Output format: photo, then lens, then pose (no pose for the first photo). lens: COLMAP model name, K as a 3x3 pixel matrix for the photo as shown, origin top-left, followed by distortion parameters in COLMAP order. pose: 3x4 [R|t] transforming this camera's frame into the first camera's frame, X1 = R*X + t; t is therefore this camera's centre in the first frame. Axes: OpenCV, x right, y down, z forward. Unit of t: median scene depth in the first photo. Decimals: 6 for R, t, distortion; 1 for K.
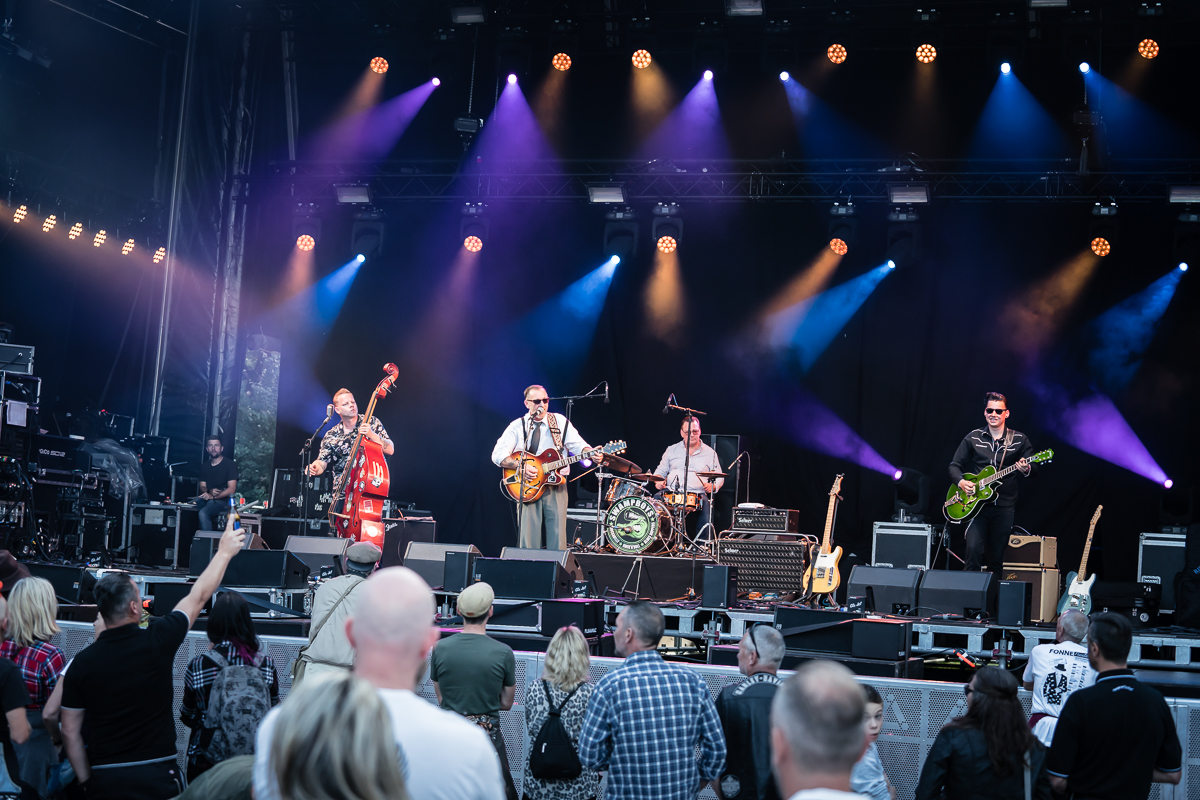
lens RADIAL K [[1597.2, 0, 600.0], [0, 1597.2, 400.0], [0, 0, 1]] dist [-0.010933, -0.010009]
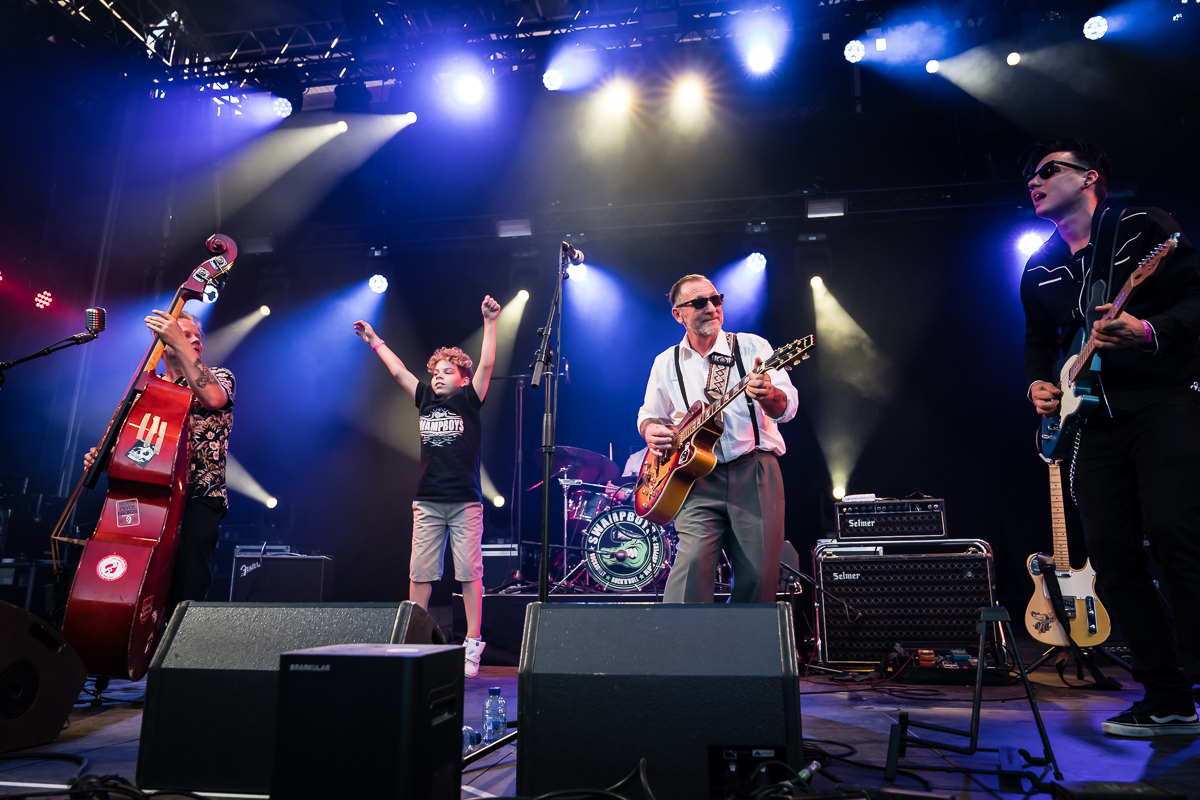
lens RADIAL K [[923.6, 0, 637.7], [0, 923.6, 353.5], [0, 0, 1]] dist [-0.080279, 0.087807]
pose [[0.979423, -0.008553, 0.201639, -0.052809], [0.038397, 0.988750, -0.144564, 0.052851], [-0.198134, 0.149331, 0.968733, 0.605231]]
